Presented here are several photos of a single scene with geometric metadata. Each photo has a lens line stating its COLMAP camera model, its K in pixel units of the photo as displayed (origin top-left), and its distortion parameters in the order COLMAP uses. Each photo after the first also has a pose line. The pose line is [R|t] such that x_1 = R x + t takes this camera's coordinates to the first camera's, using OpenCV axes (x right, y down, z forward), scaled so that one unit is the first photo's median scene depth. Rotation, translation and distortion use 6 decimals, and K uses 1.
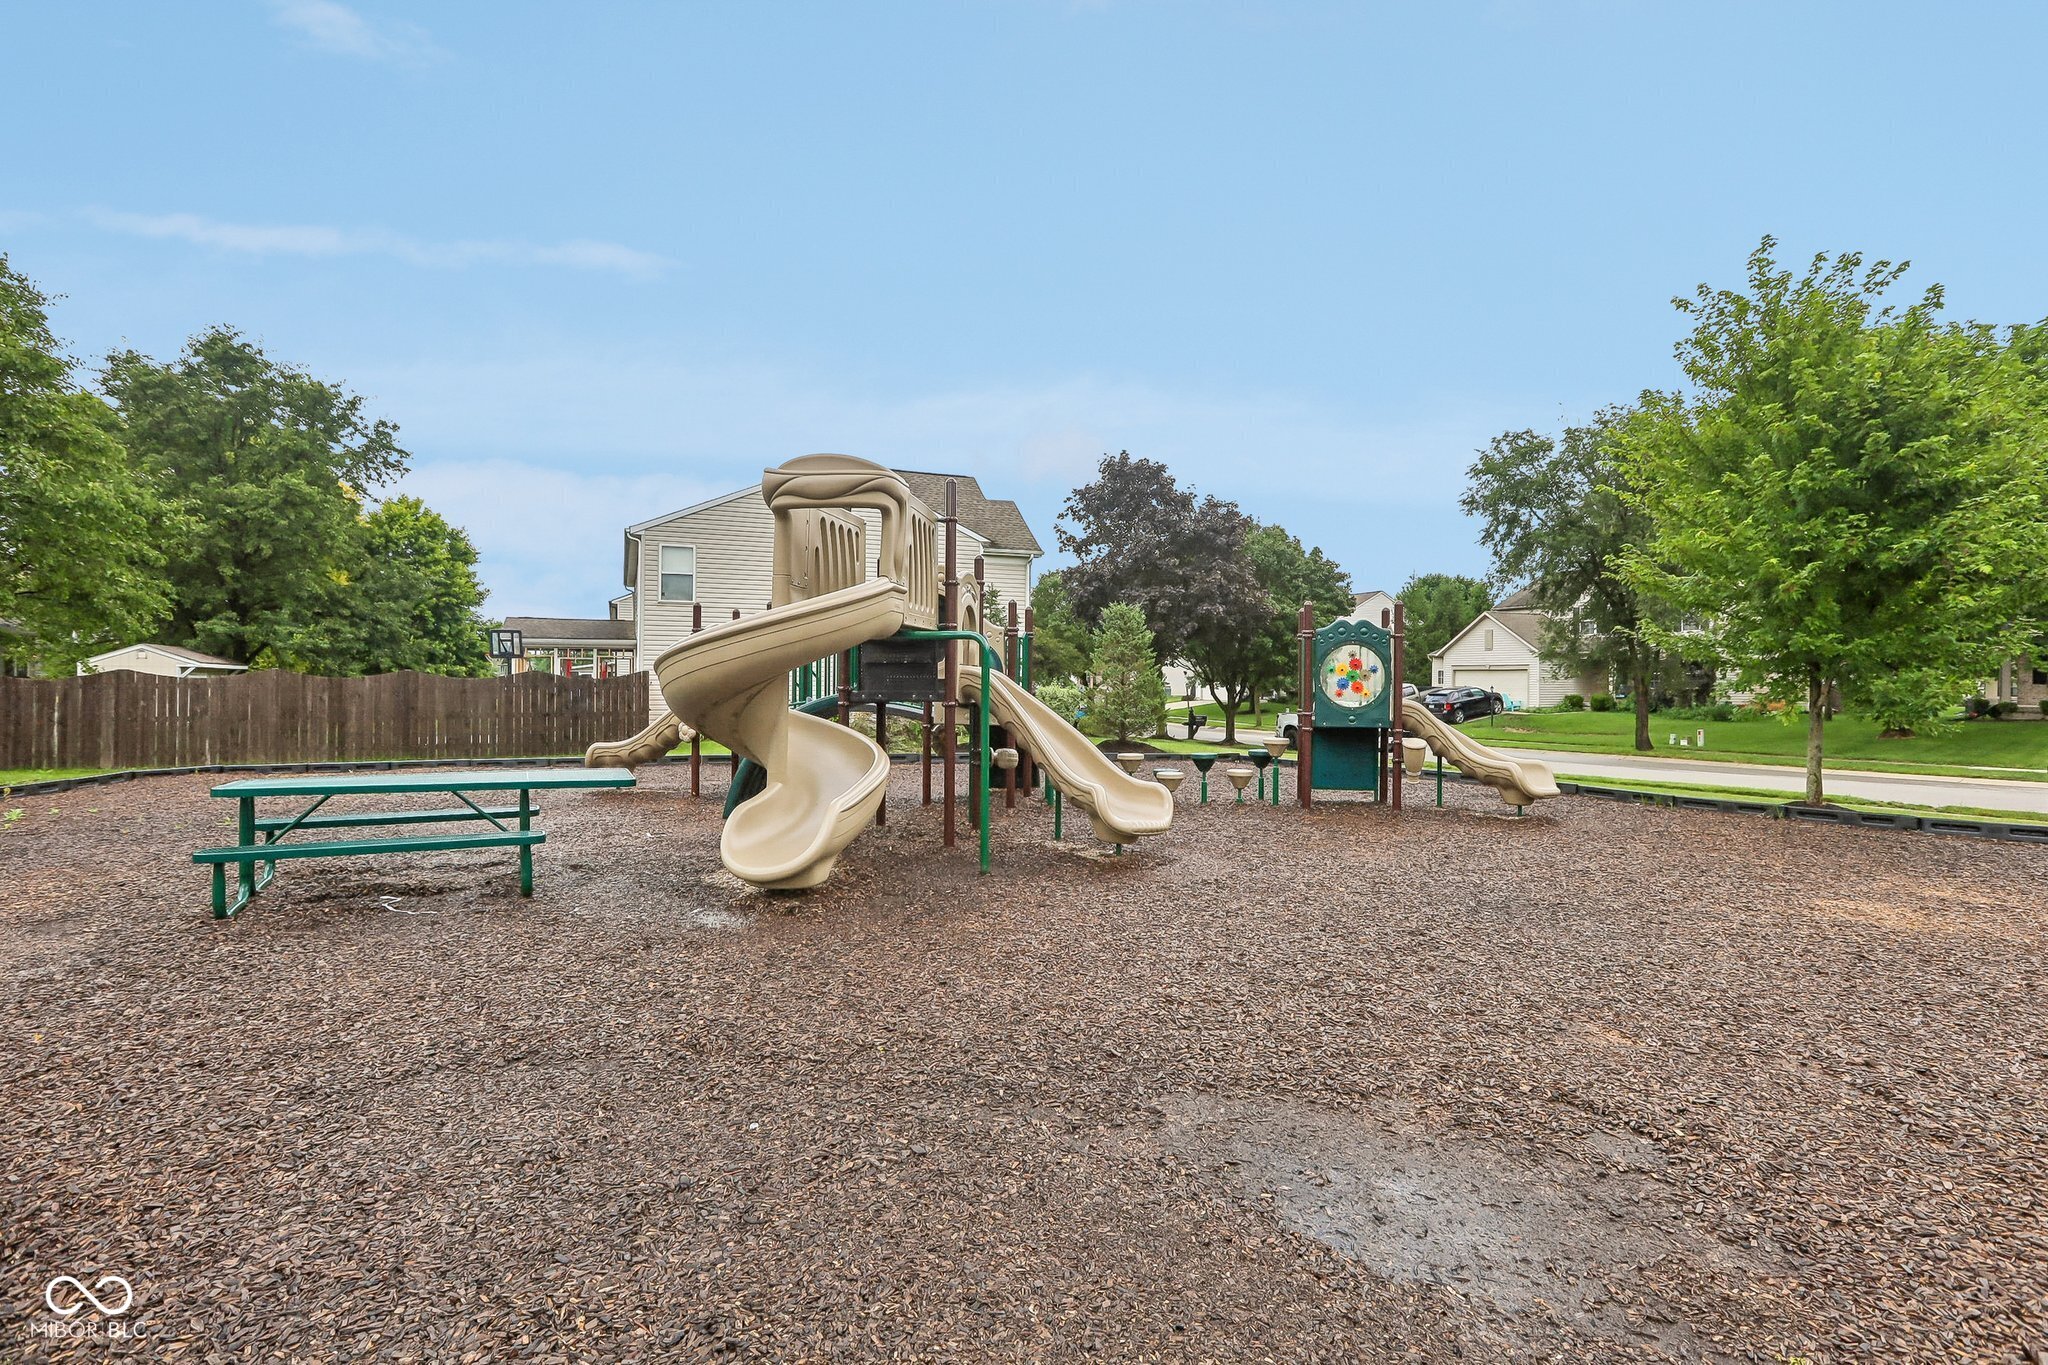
lens RADIAL K [[949.6, 0, 1024.0], [0, 949.6, 682.5], [0, 0, 1]] dist [-0.014928, -0.000137]
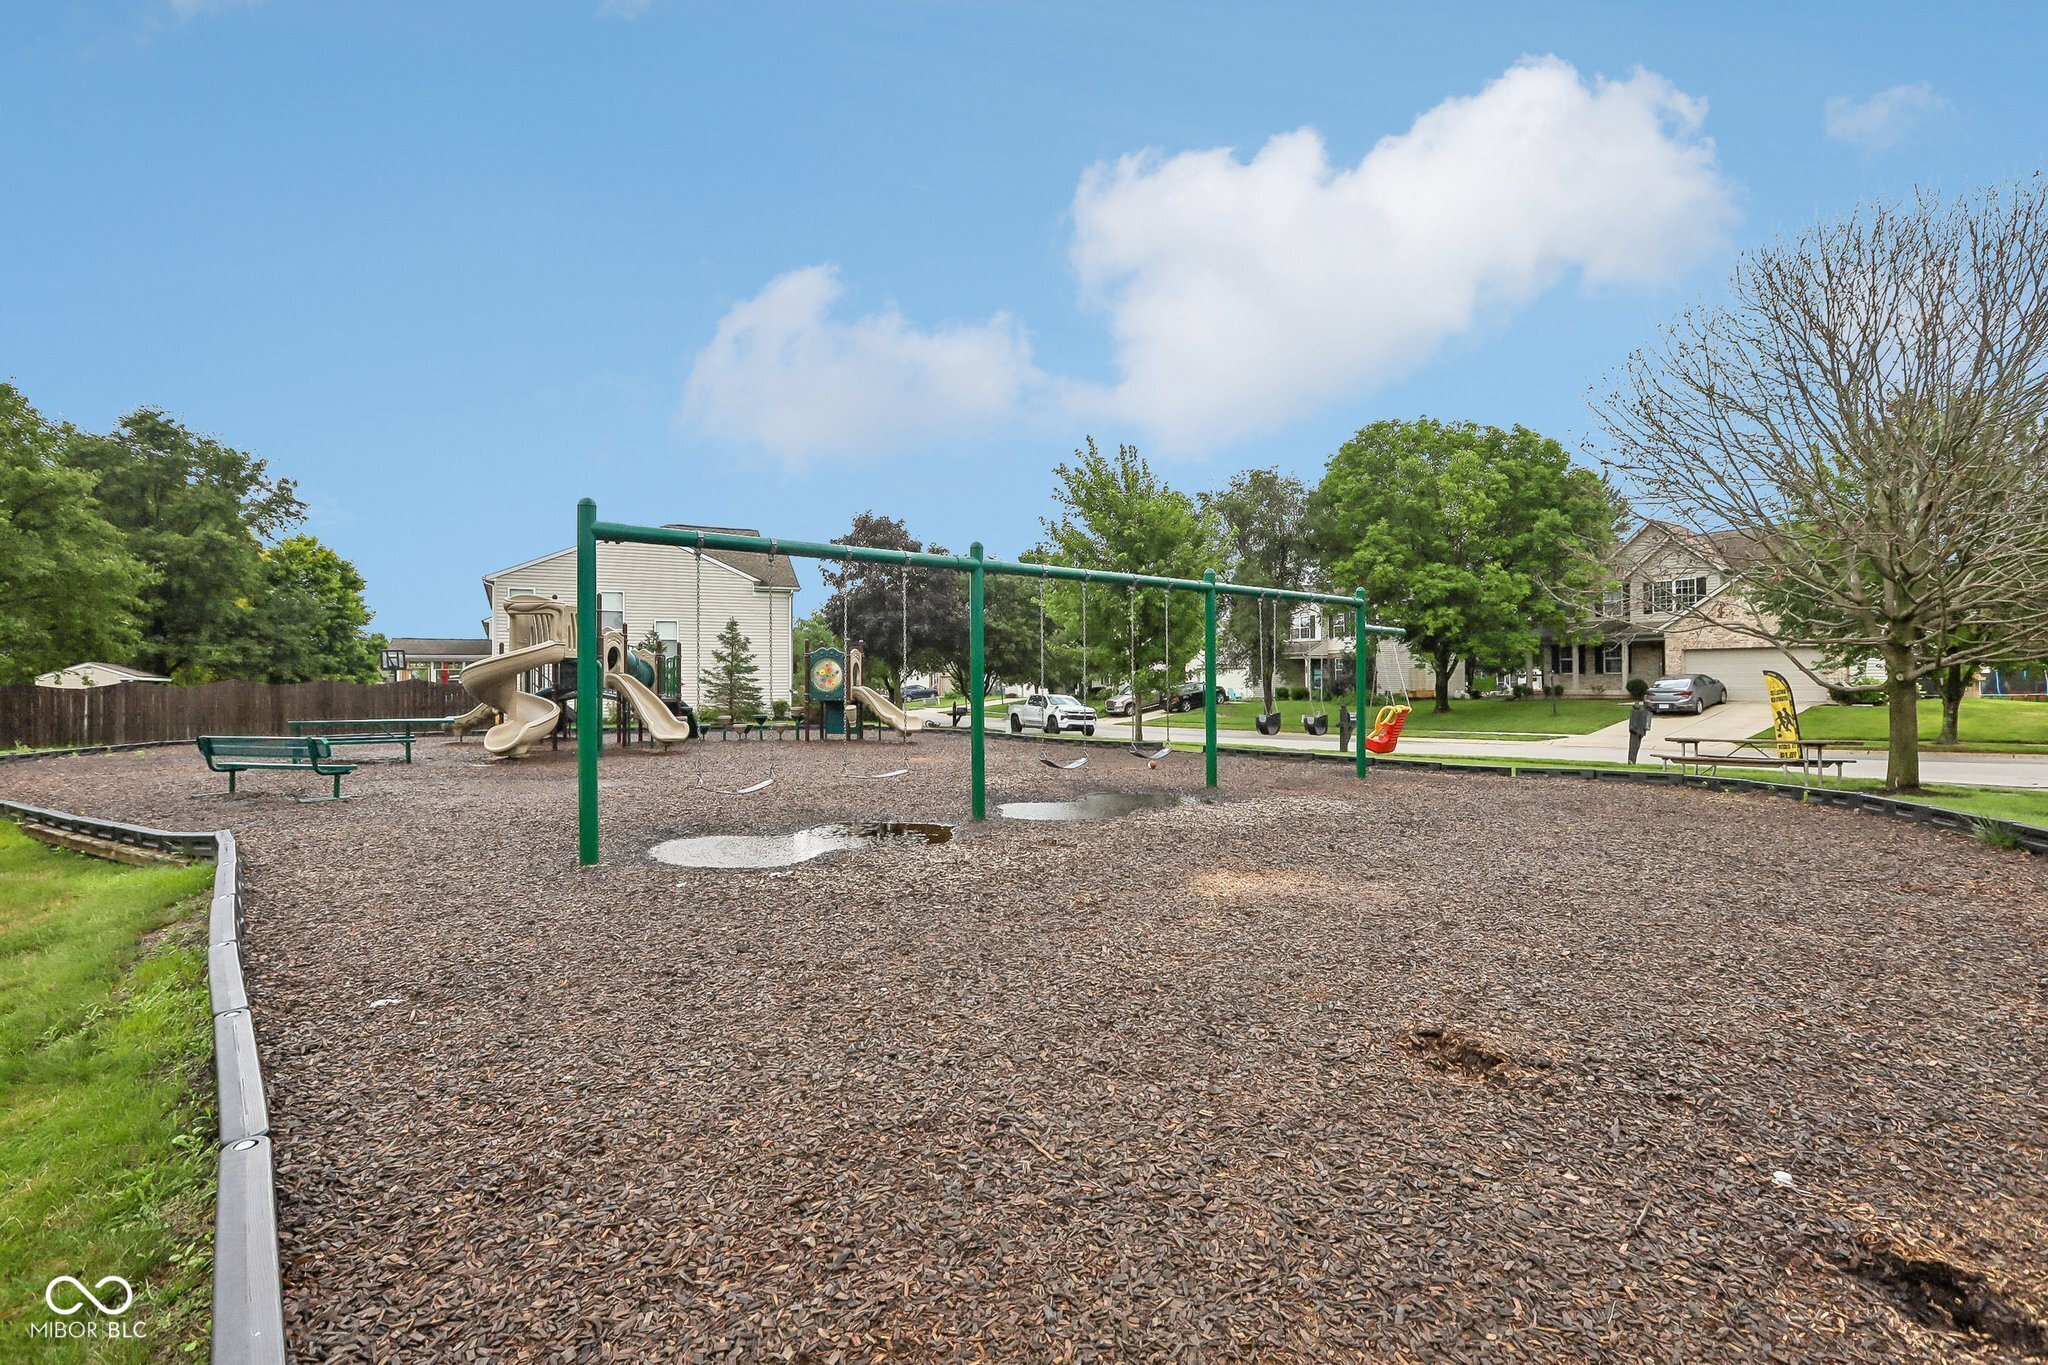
lens RADIAL K [[949.6, 0, 1024.0], [0, 949.6, 682.5], [0, 0, 1]] dist [-0.014928, -0.000137]
pose [[0.995629, -0.014457, 0.092266, 0.172296], [0.014579, 0.999894, -0.000646, 0.004809], [-0.092247, 0.001989, 0.995734, -0.325955]]
